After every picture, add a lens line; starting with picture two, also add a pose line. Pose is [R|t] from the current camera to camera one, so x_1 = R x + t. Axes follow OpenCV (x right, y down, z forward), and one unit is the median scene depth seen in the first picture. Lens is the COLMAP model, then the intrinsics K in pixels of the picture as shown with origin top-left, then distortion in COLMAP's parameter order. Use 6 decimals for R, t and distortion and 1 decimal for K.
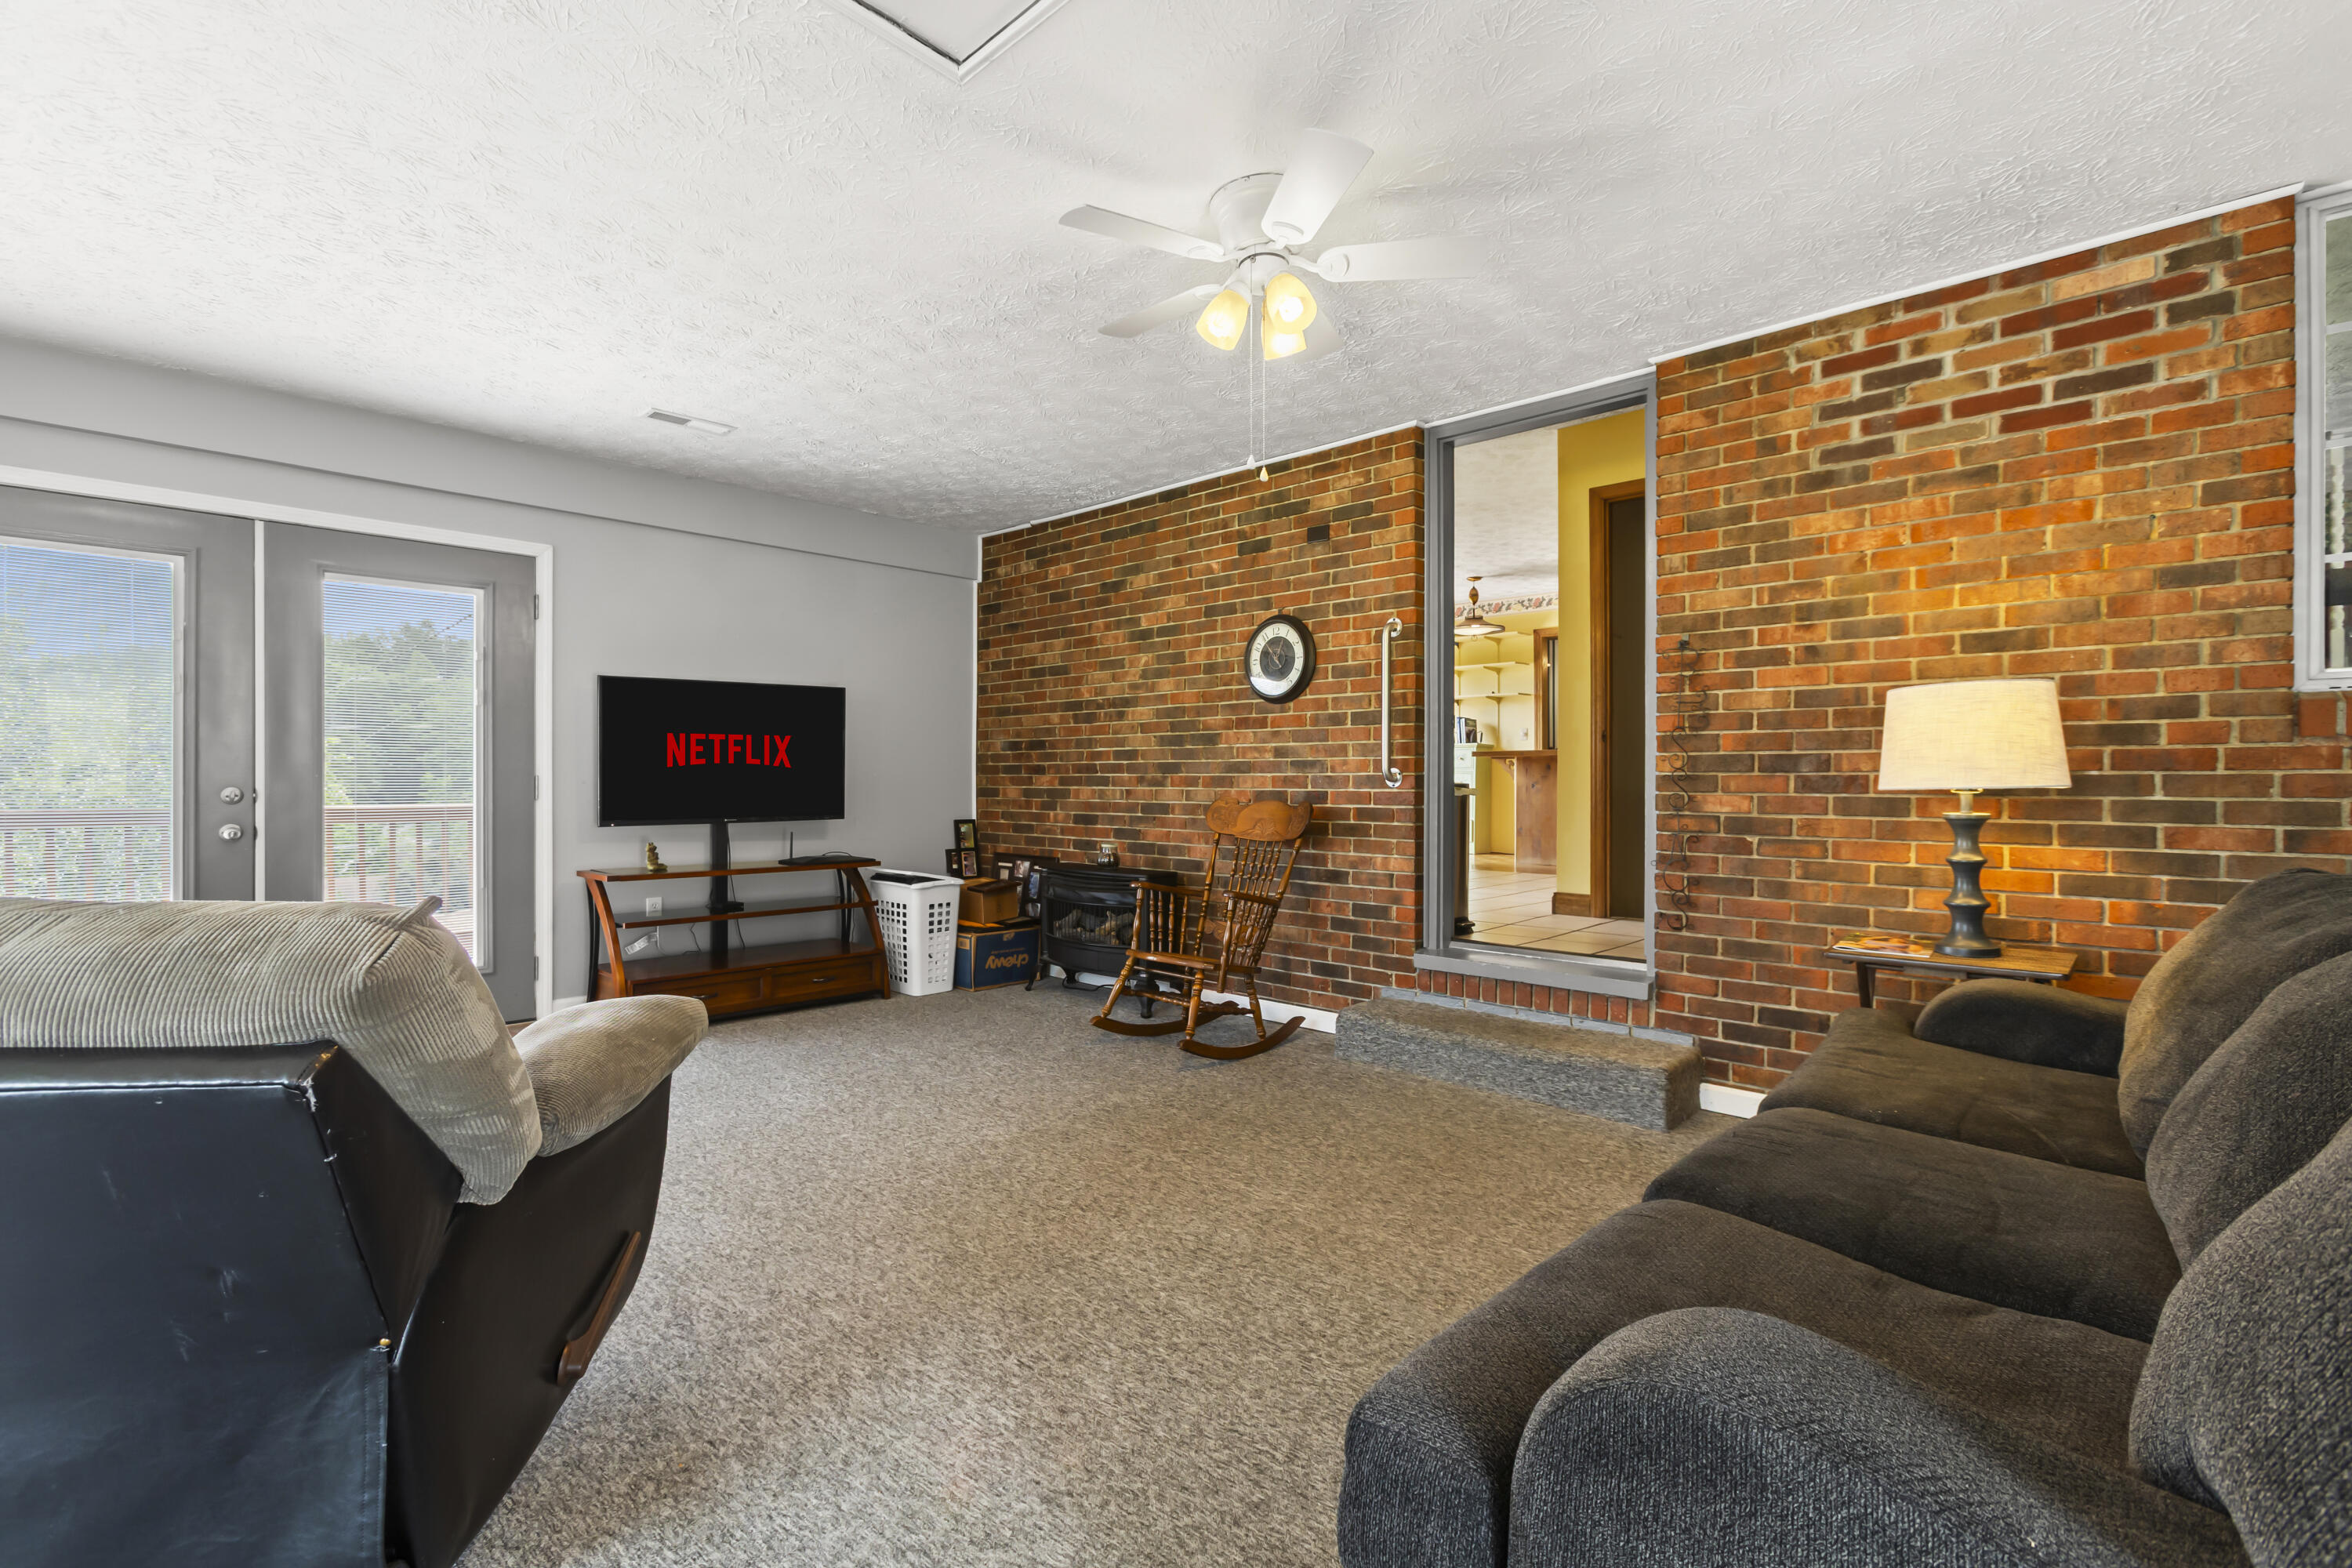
lens RADIAL K [[1053.8, 0, 1173.7], [0, 1053.8, 782.9], [0, 0, 1]] dist [-0.014663, 0.007396]
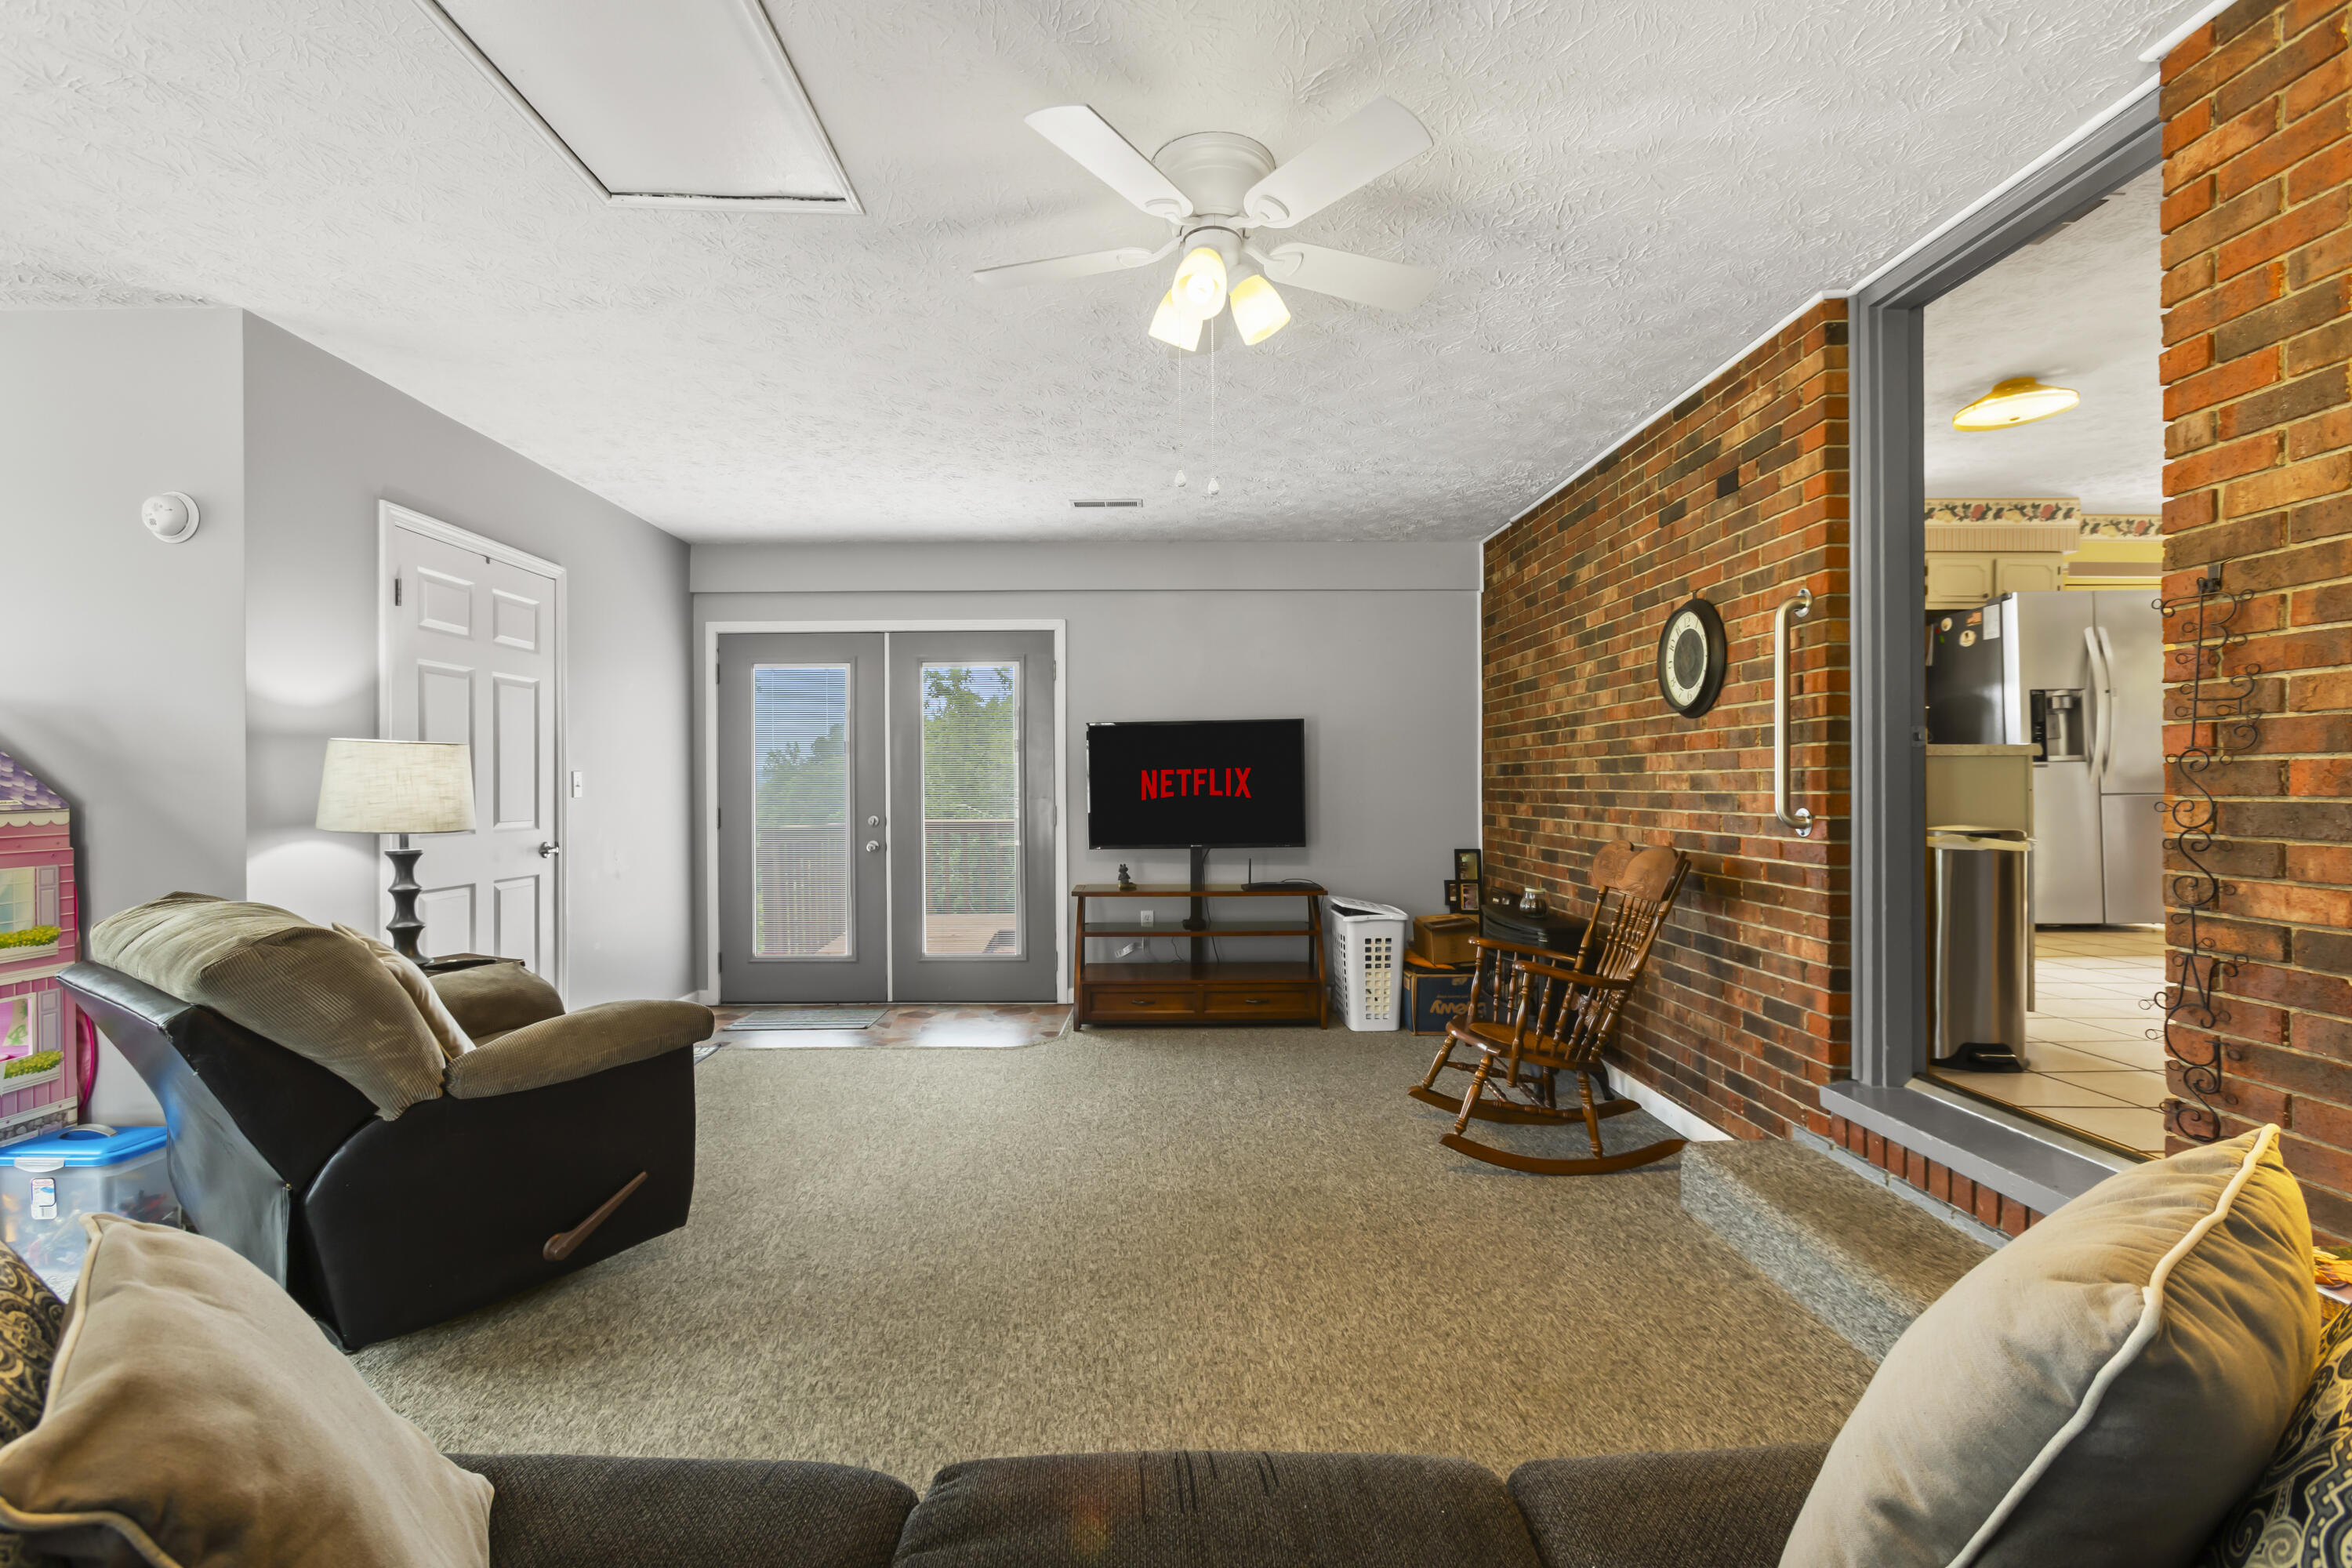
lens RADIAL K [[1053.8, 0, 1169.6], [0, 1053.8, 785.7], [0, 0, 1]] dist [-0.014663, 0.007396]
pose [[0.700702, -0.005796, -0.713430, 0.409539], [0.005566, 0.999981, -0.002657, -0.029624], [0.713432, -0.002109, 0.700721, 0.230041]]
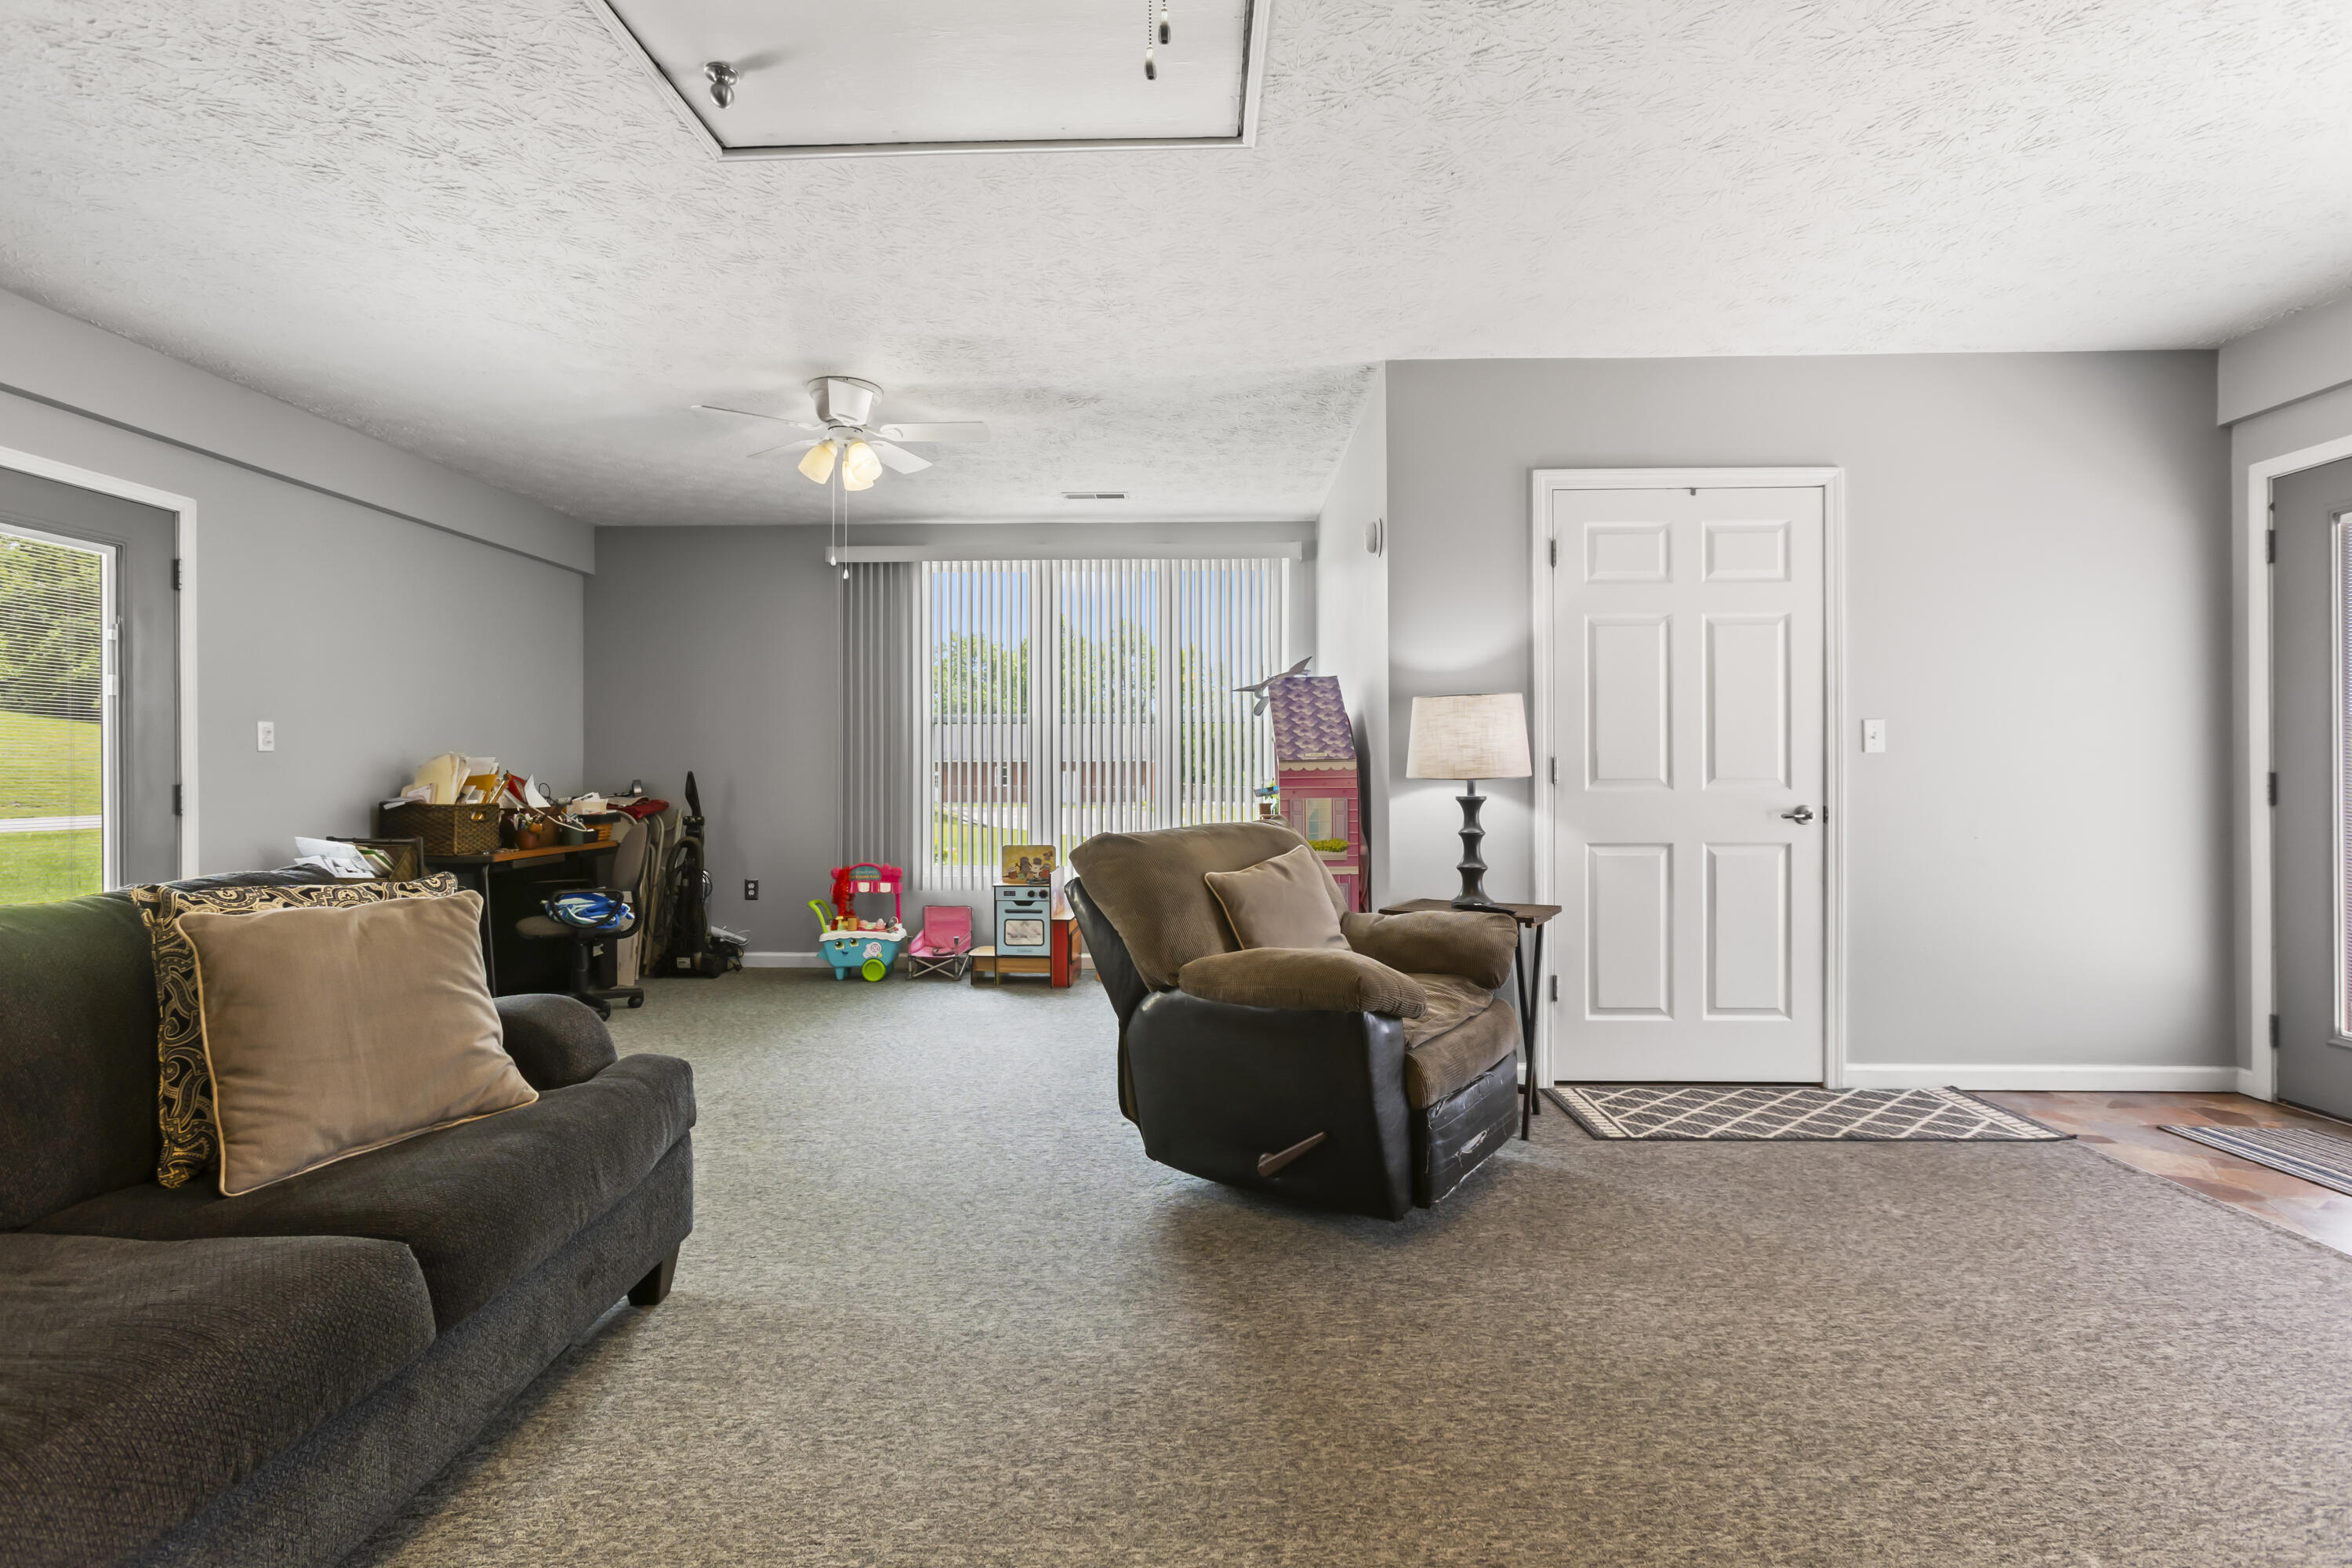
lens RADIAL K [[1053.8, 0, 1155.7], [0, 1053.8, 780.4], [0, 0, 1]] dist [-0.014663, 0.007396]
pose [[-0.751100, 0.001021, -0.660188, 0.215599], [0.000706, 0.999999, 0.000744, -0.002403], [0.660188, 0.000093, -0.751100, 0.794452]]
